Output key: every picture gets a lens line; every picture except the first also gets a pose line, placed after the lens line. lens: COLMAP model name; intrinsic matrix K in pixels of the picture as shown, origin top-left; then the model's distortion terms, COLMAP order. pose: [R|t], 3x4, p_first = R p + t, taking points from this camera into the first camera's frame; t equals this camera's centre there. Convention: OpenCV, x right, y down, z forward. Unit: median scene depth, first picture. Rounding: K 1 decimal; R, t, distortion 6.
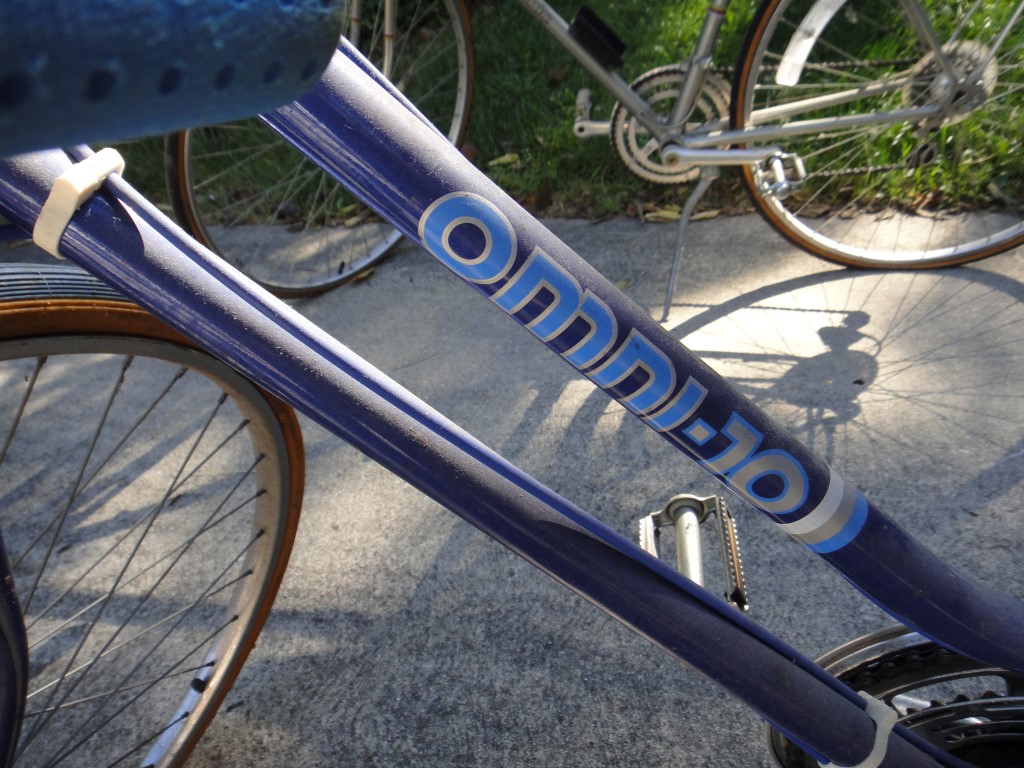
lens RADIAL K [[730.5, 0, 514.0], [0, 730.5, 381.1], [0, 0, 1]] dist [0.000111, 0.001130]
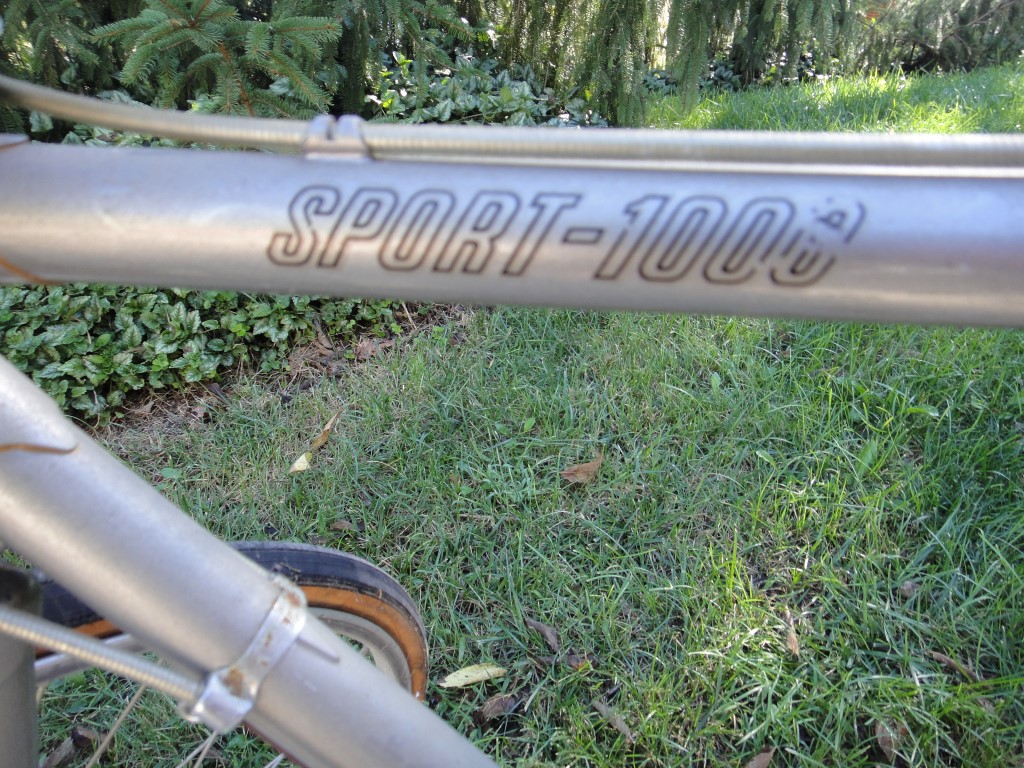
lens RADIAL K [[730.5, 0, 512.2], [0, 730.5, 379.2], [0, 0, 1]] dist [0.000111, 0.001130]
pose [[0.994991, 0.082842, 0.055944, -0.057011], [-0.067783, 0.970465, -0.231525, -0.645031], [-0.073472, 0.226573, 0.971219, 0.786705]]
